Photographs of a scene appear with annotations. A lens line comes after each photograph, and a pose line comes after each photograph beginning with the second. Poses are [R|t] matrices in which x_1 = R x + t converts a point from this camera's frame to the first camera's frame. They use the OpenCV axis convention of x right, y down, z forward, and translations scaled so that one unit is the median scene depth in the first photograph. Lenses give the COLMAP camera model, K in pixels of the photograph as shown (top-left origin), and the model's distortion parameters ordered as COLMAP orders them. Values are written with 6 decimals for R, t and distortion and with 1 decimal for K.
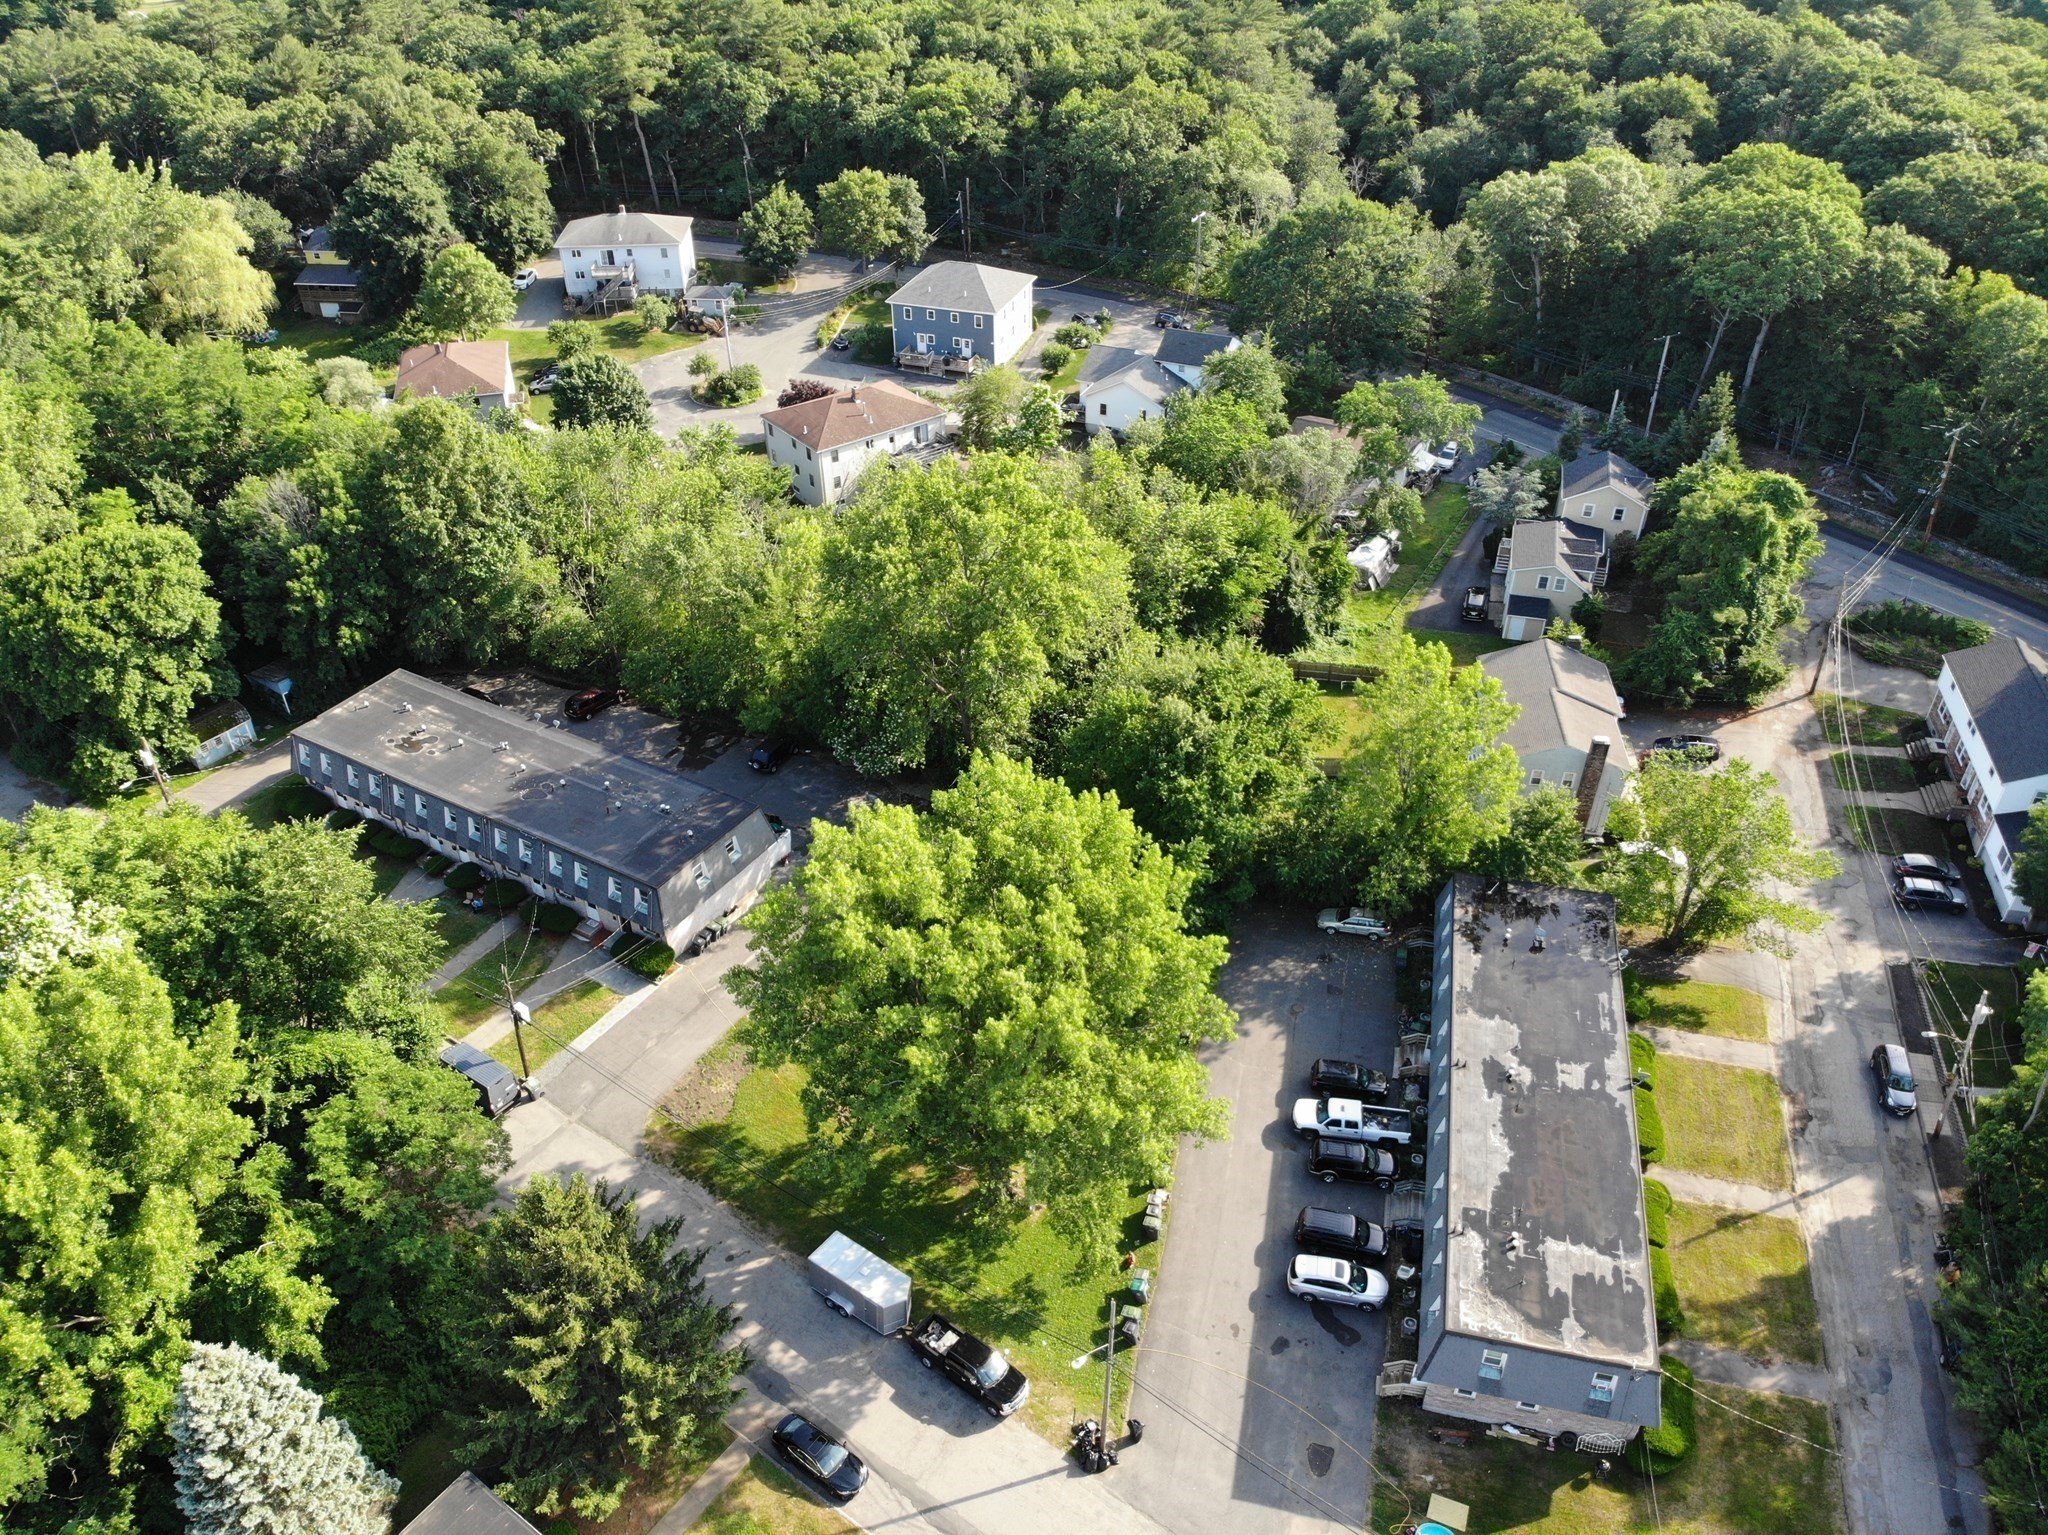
lens RADIAL K [[1520.8, 0, 1024.0], [0, 1520.8, 767.5], [0, 0, 1]] dist [0.078315, -0.211402]
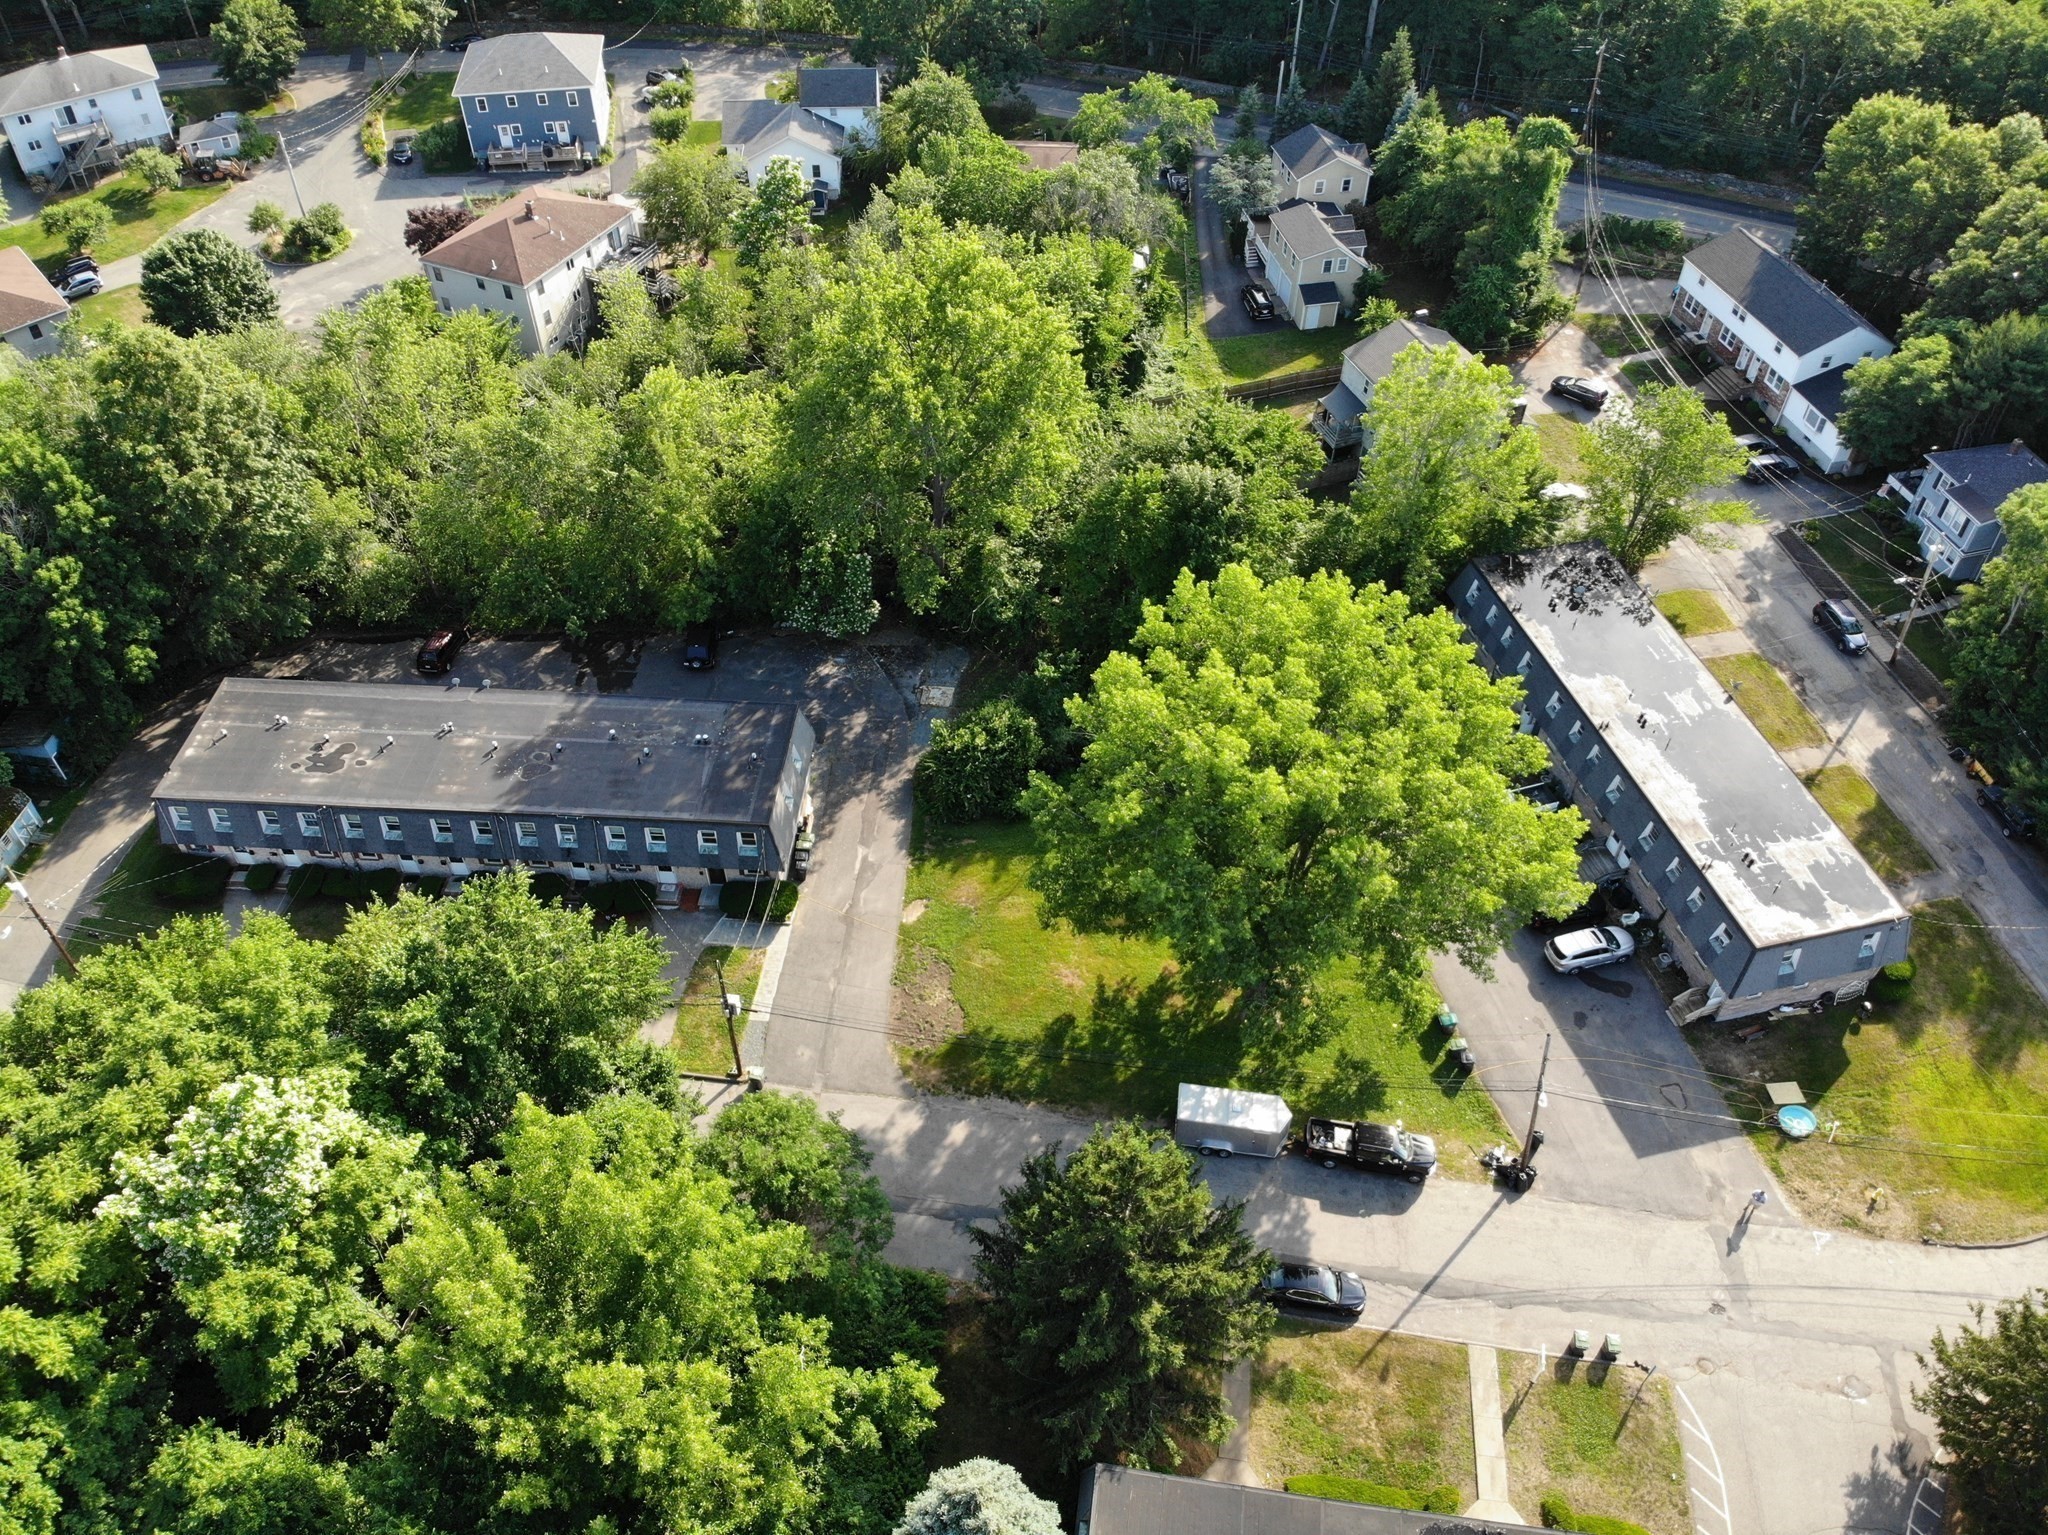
lens RADIAL K [[1520.8, 0, 1024.0], [0, 1520.8, 767.5], [0, 0, 1]] dist [0.078315, -0.211402]
pose [[0.884552, -0.318792, 0.340499, -0.331567], [0.257776, 0.942490, 0.212754, -0.083594], [-0.388742, -0.100420, 0.915858, 0.116431]]
